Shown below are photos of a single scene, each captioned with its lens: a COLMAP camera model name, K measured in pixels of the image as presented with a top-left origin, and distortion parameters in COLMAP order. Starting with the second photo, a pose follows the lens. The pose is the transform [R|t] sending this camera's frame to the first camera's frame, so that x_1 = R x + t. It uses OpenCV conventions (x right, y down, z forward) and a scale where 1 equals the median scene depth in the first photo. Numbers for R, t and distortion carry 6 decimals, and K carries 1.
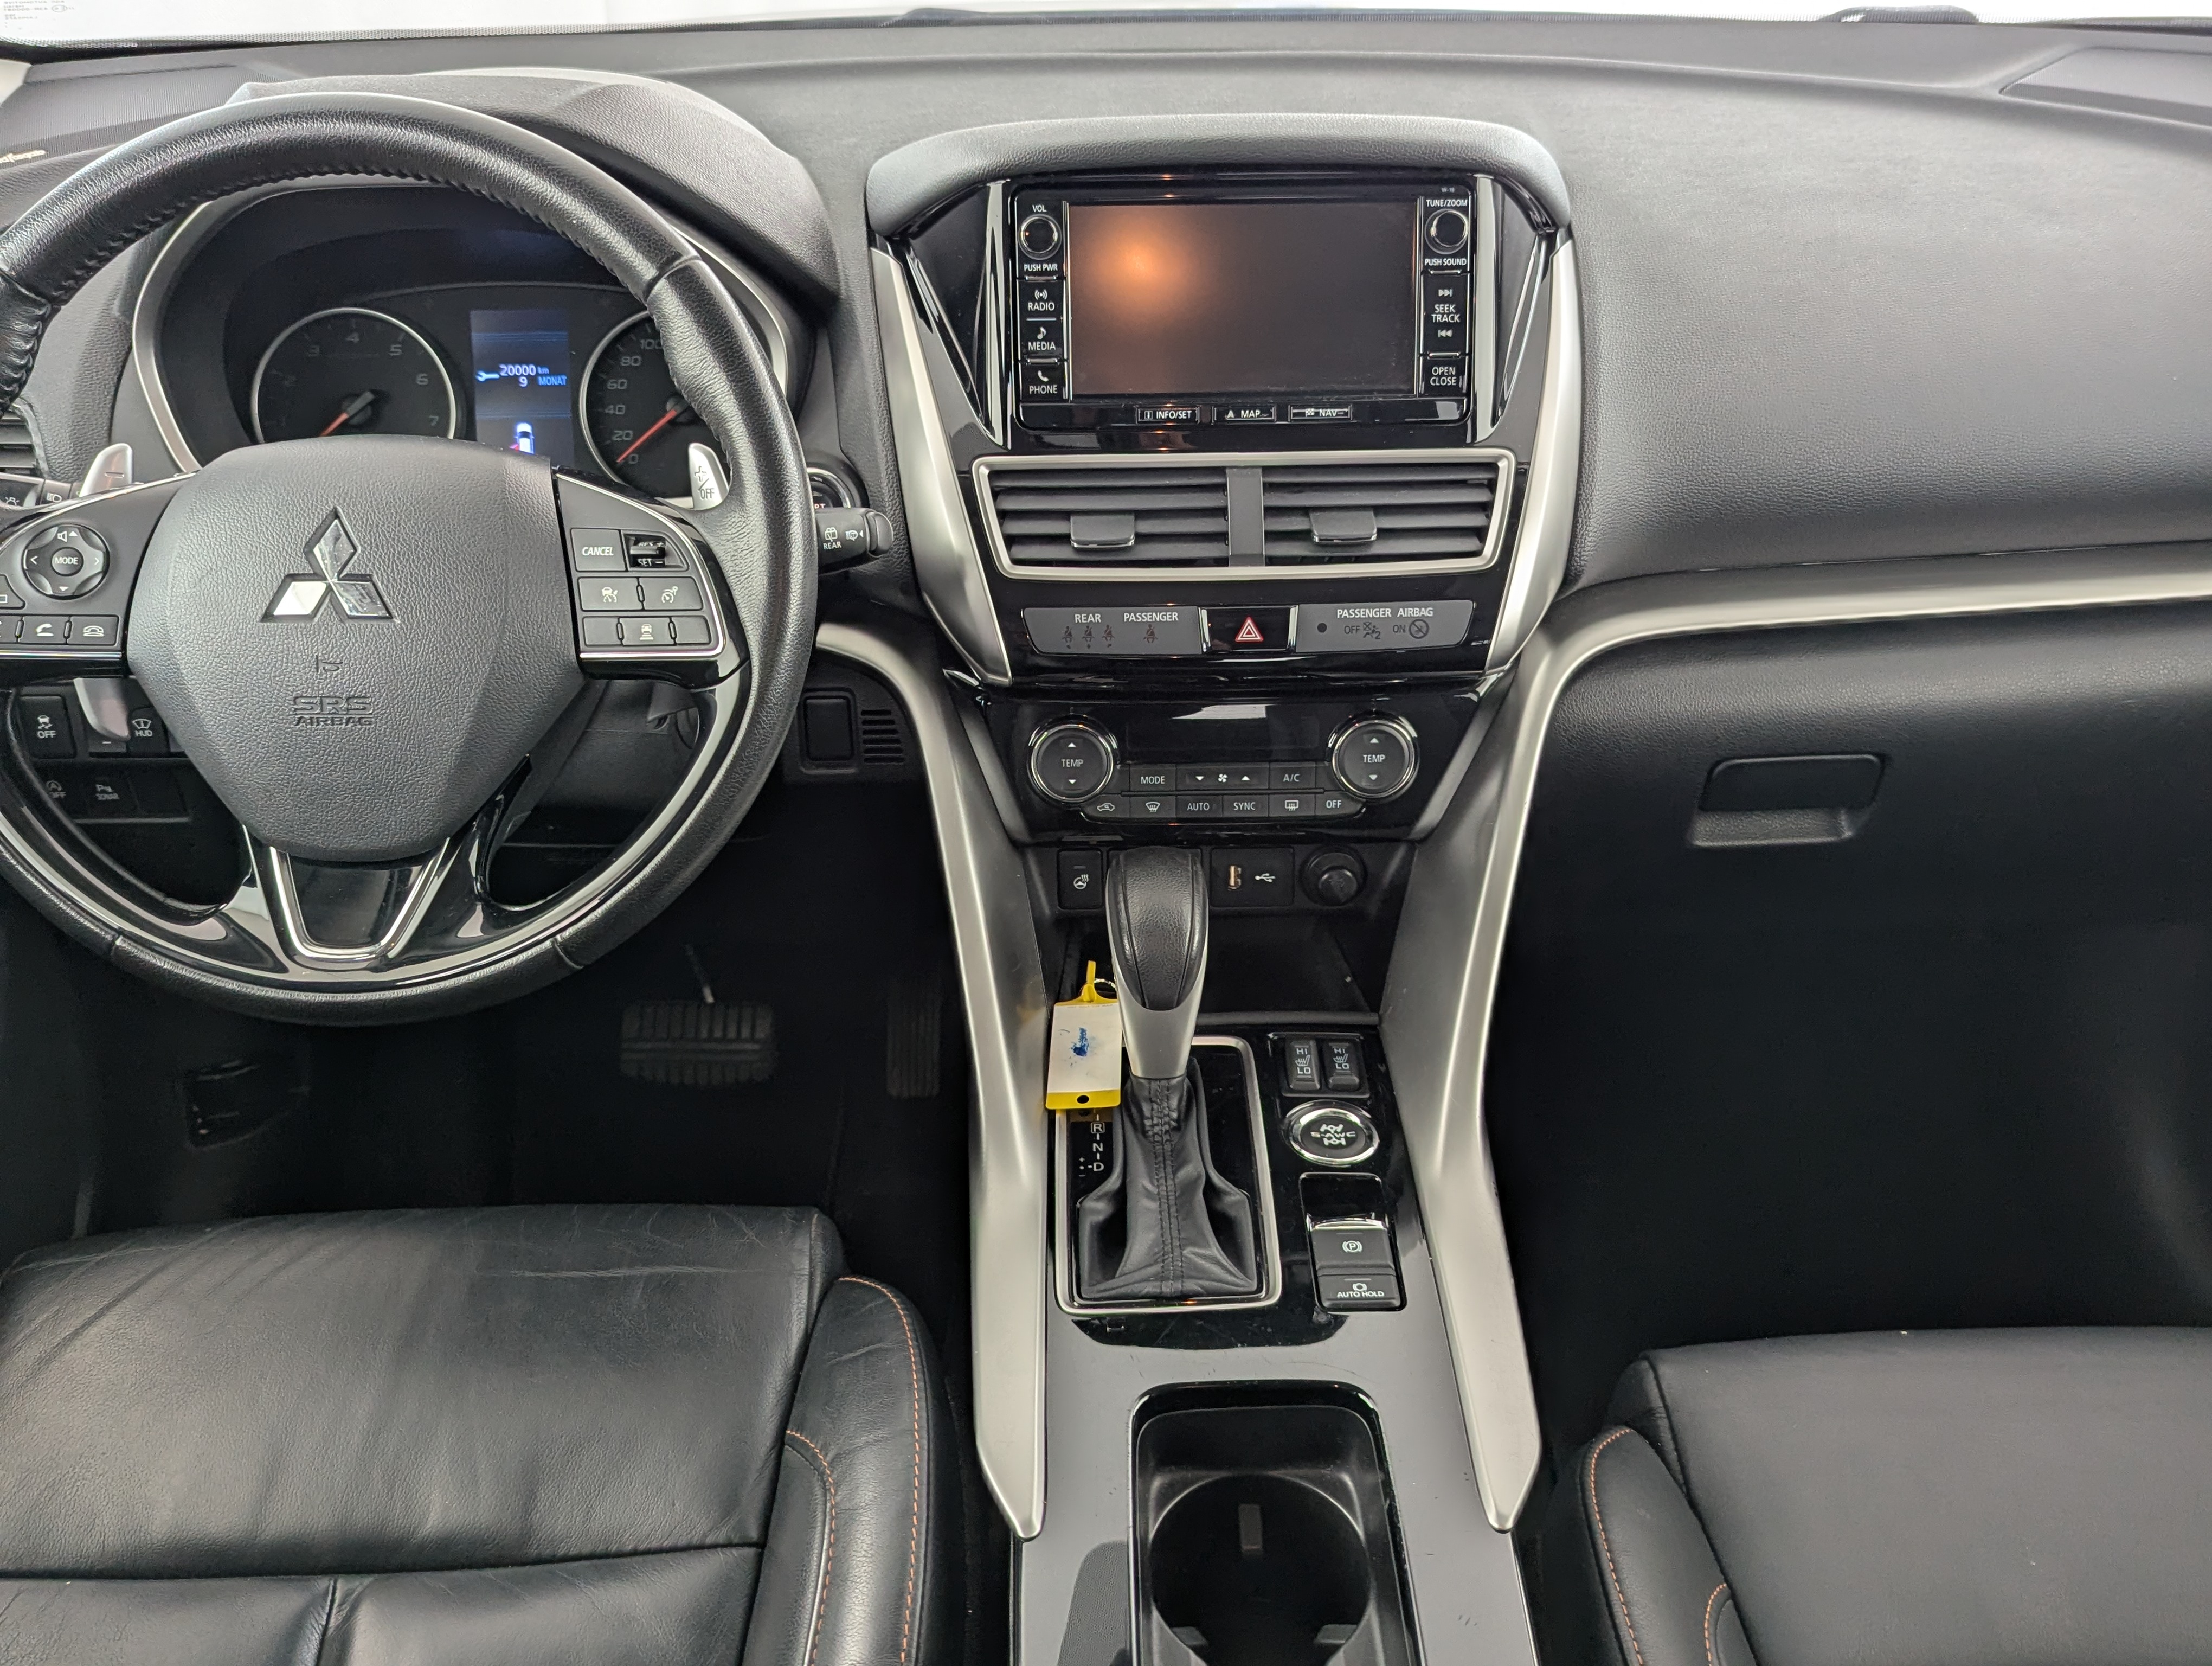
lens RADIAL K [[2044.6, 0, 1106.0], [0, 2044.6, 833.0], [0, 0, 1]] dist [0.037529, -0.008546]
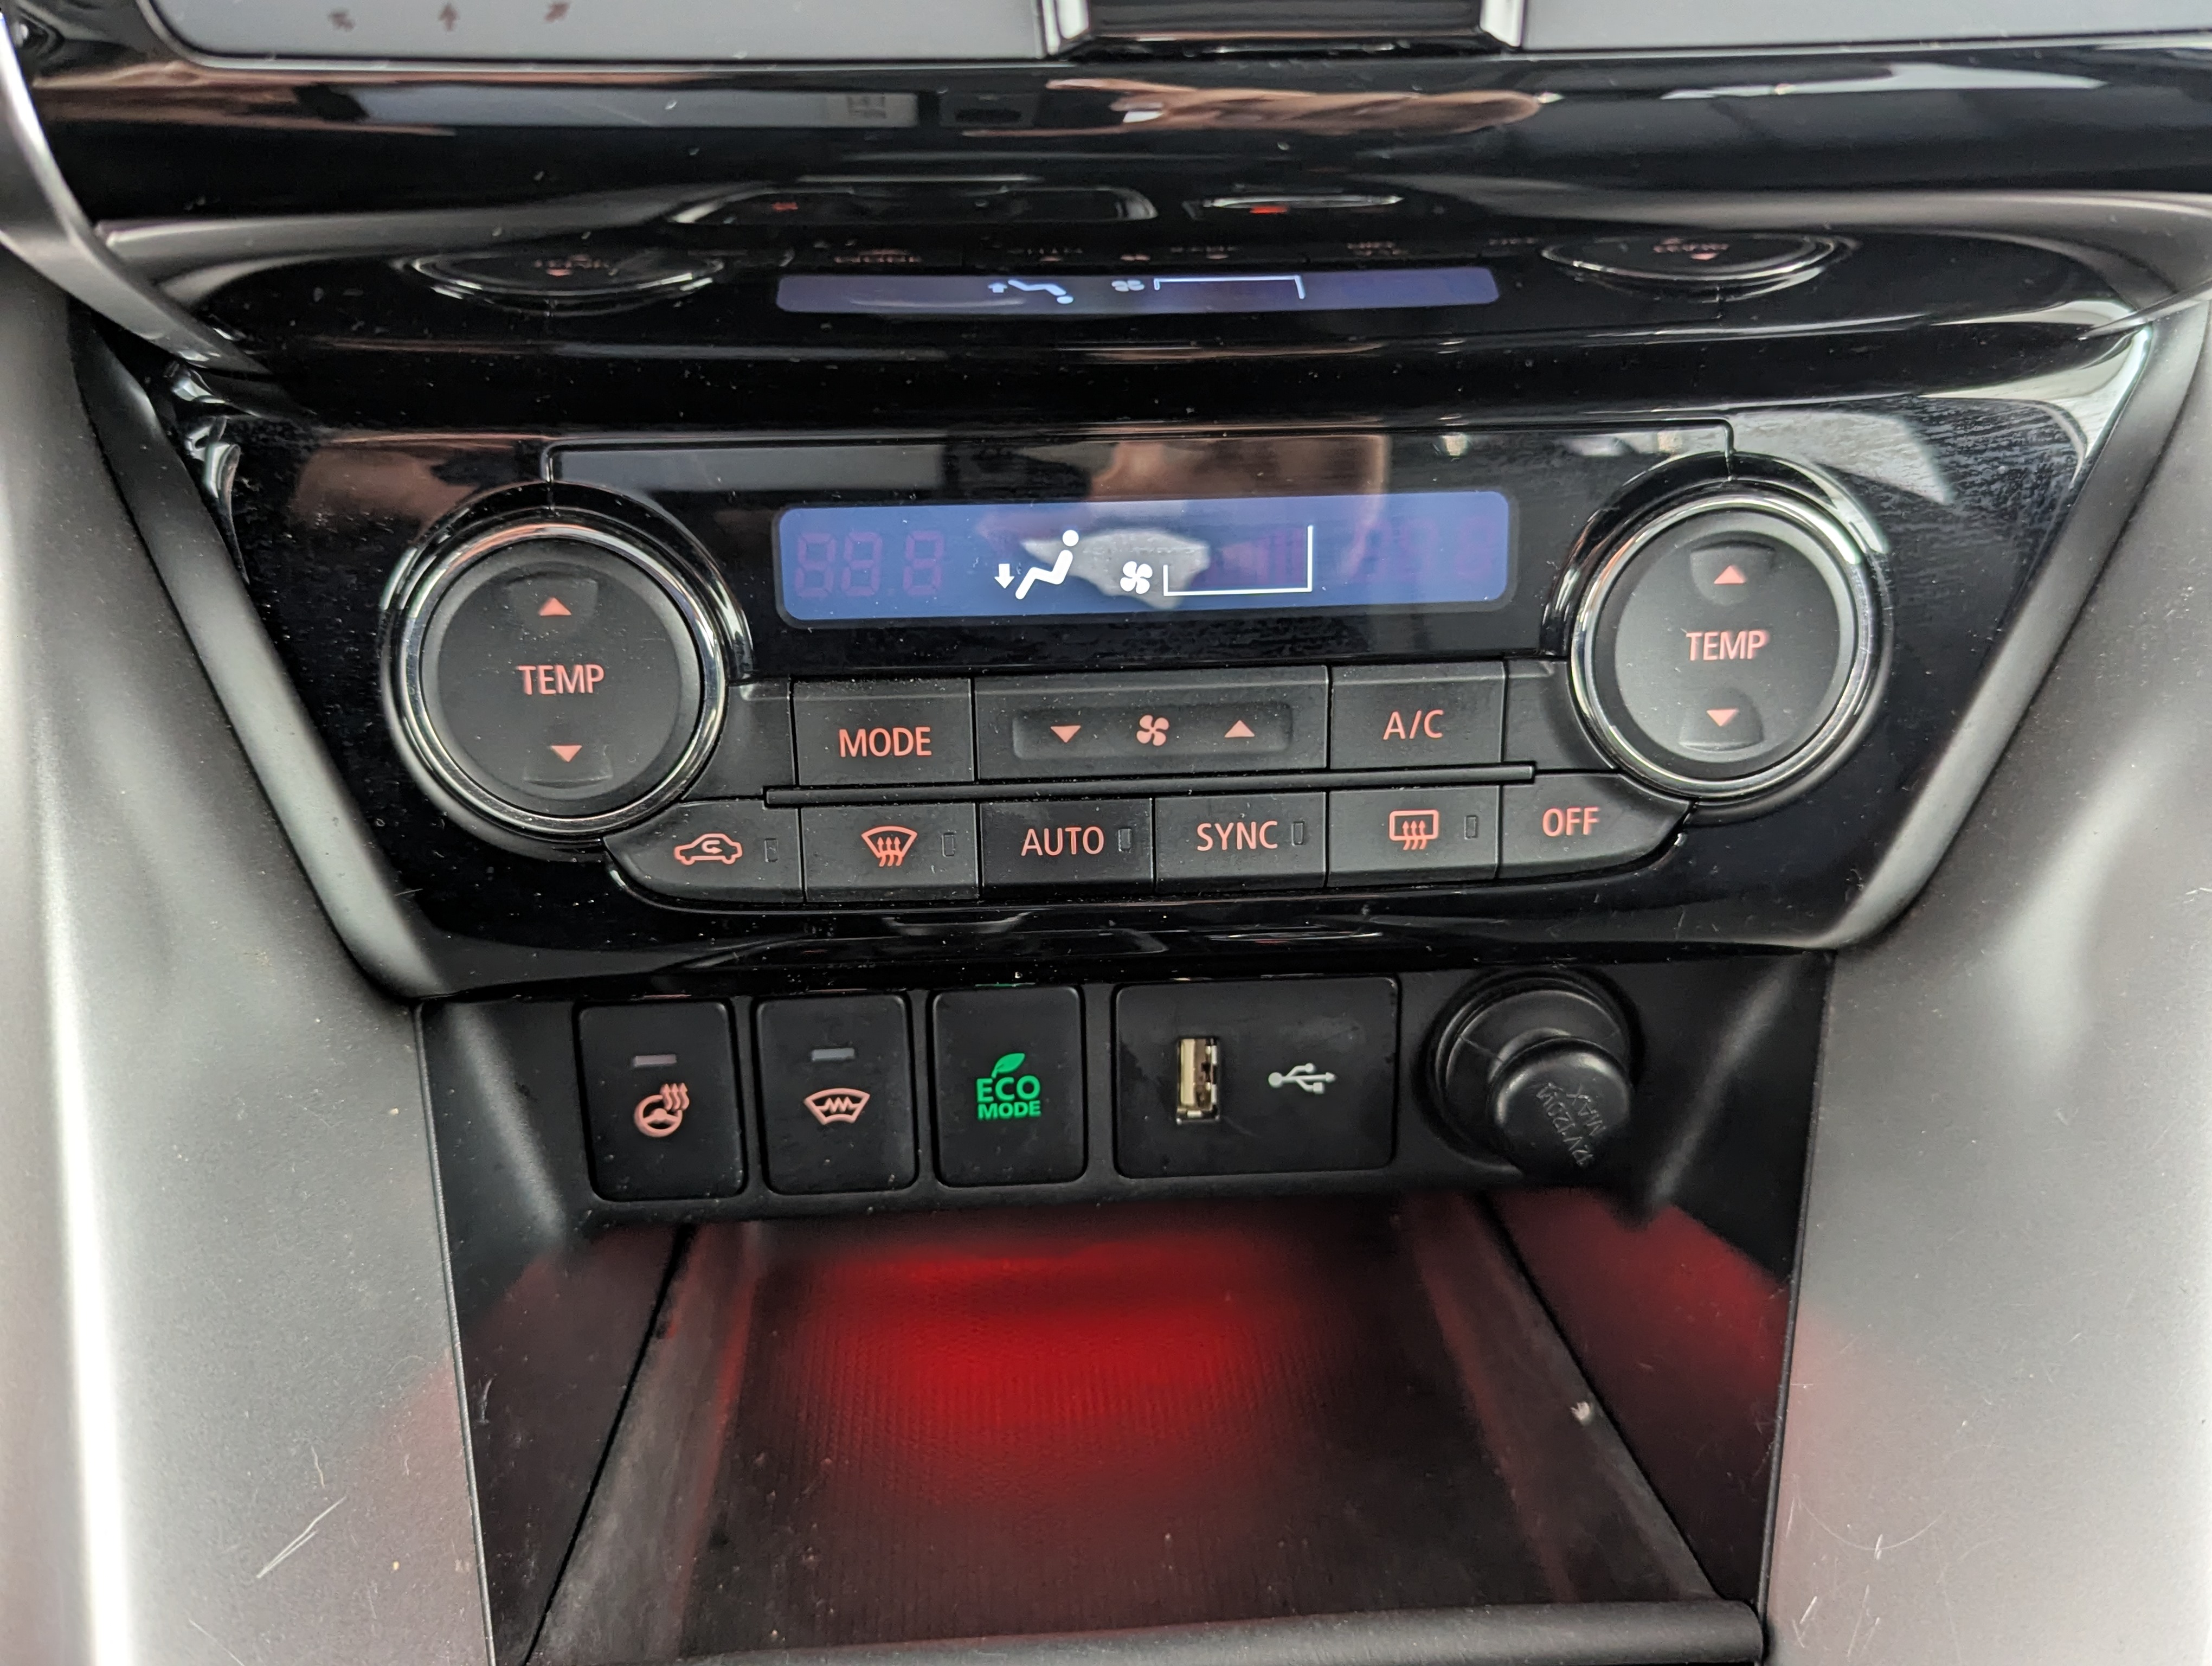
lens RADIAL K [[1501.2, 0, 1122.4], [0, 1501.2, 821.7], [0, 0, 1]] dist [0.031409, -0.015734]
pose [[0.998612, -0.017743, 0.049583, 0.043334], [0.018568, 0.999696, -0.016223, -0.012176], [-0.049281, 0.017121, 0.998638, 0.805473]]
